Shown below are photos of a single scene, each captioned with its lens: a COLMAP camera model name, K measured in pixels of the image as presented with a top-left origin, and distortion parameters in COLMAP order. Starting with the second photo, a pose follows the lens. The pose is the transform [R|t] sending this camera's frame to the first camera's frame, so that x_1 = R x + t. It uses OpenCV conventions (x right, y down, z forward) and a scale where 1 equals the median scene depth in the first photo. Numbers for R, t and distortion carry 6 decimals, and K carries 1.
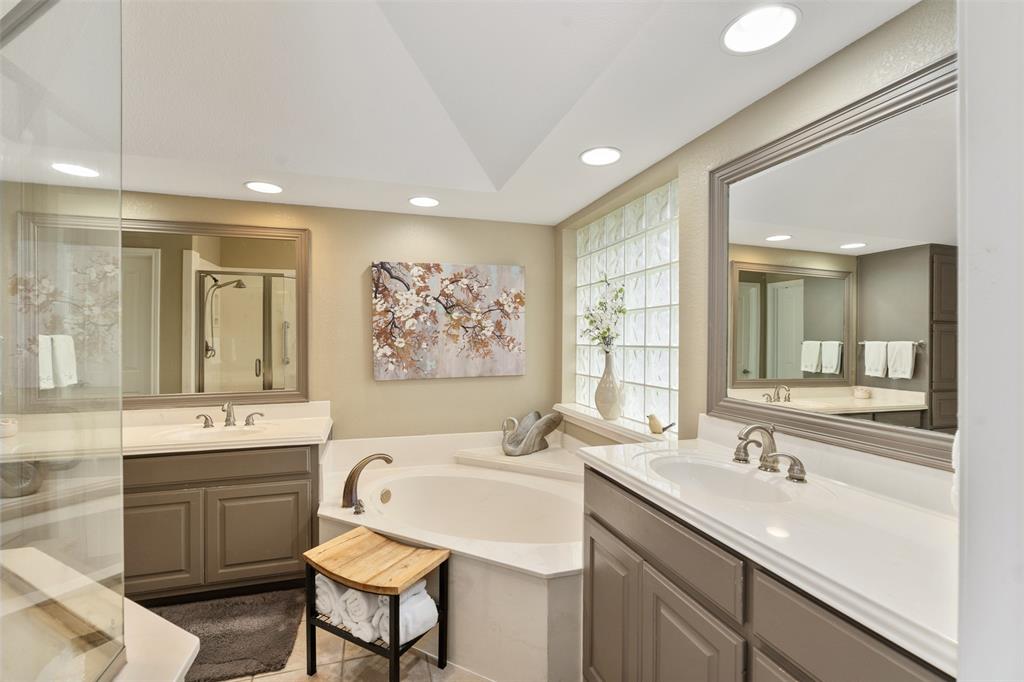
lens RADIAL K [[453.7, 0, 512.0], [0, 453.7, 341.0], [0, 0, 1]] dist [-0.000656, 0.000069]
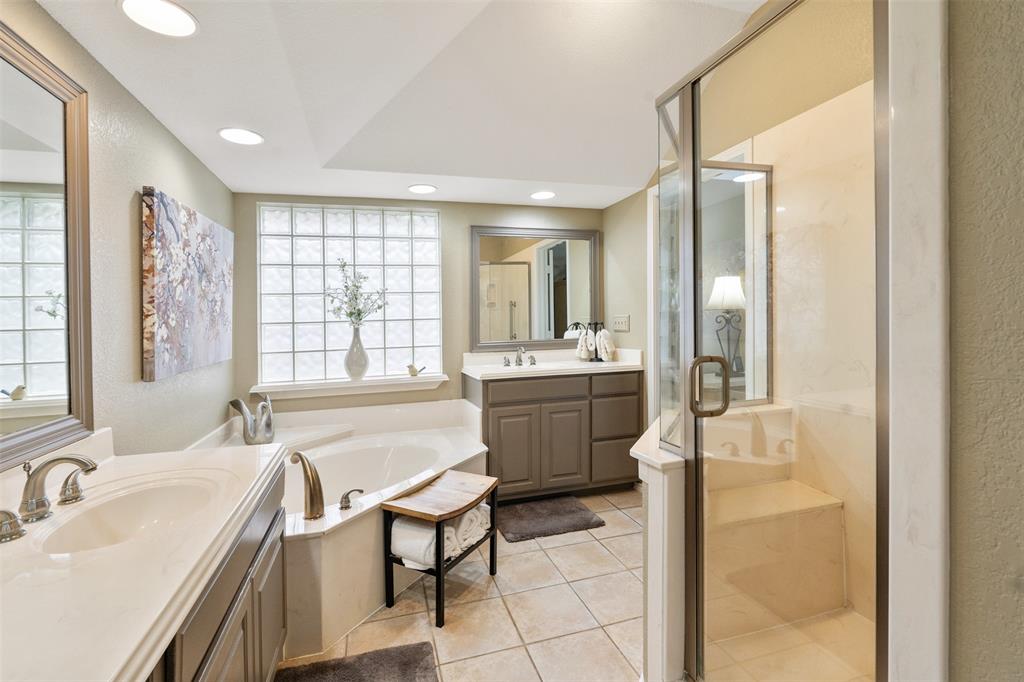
lens RADIAL K [[453.7, 0, 512.0], [0, 453.7, 341.0], [0, 0, 1]] dist [-0.000656, 0.000069]
pose [[-0.004435, -0.048718, 0.998803, -1.008381], [0.028884, 0.998390, 0.048826, 0.018075], [-0.999573, 0.029066, -0.003021, 0.563144]]
